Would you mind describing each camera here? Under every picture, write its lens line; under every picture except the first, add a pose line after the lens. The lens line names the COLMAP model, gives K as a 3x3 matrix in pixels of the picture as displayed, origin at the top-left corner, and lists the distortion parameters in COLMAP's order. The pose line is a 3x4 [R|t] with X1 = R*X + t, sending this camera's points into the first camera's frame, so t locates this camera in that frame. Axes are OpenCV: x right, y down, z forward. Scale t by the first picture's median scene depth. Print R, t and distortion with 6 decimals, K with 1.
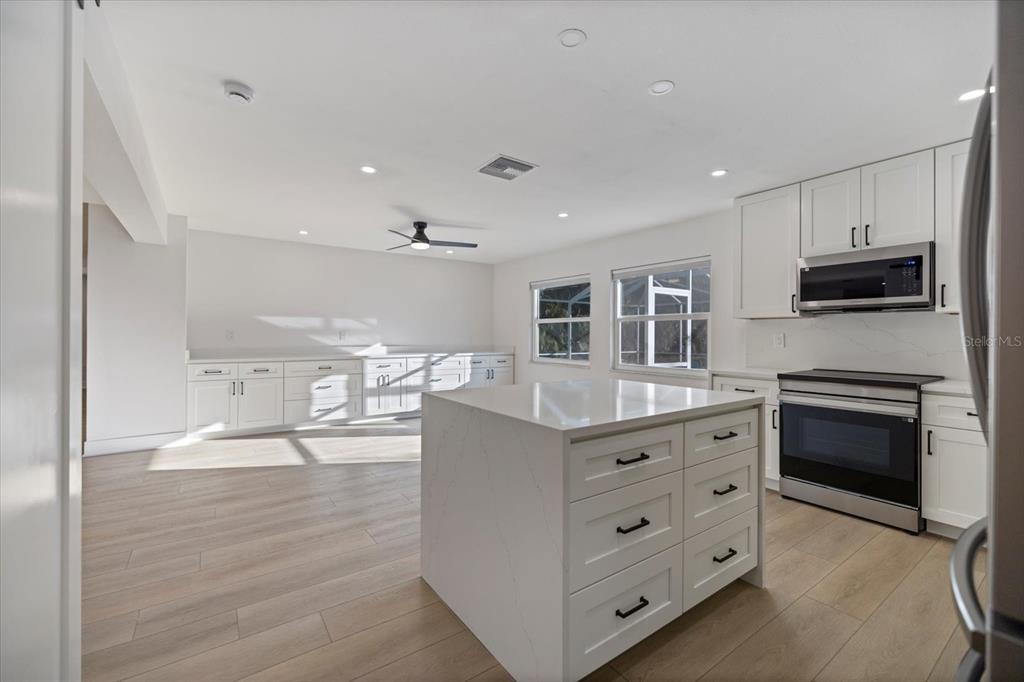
lens RADIAL K [[433.1, 0, 514.2], [0, 433.1, 334.5], [0, 0, 1]] dist [-0.000417, 0.000047]
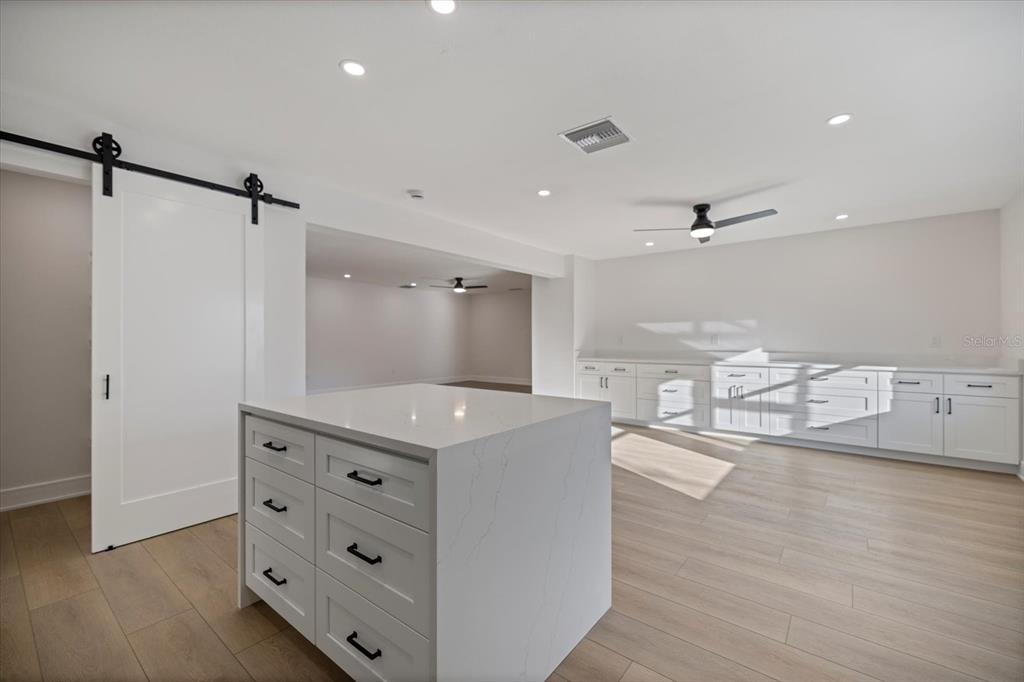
lens RADIAL K [[433.1, 0, 514.2], [0, 433.1, 334.5], [0, 0, 1]] dist [-0.000417, 0.000047]
pose [[0.267195, -0.018496, -0.963465, 0.403799], [0.001967, 0.999824, -0.018649, 0.007544], [0.963641, 0.003088, 0.267184, 0.341504]]
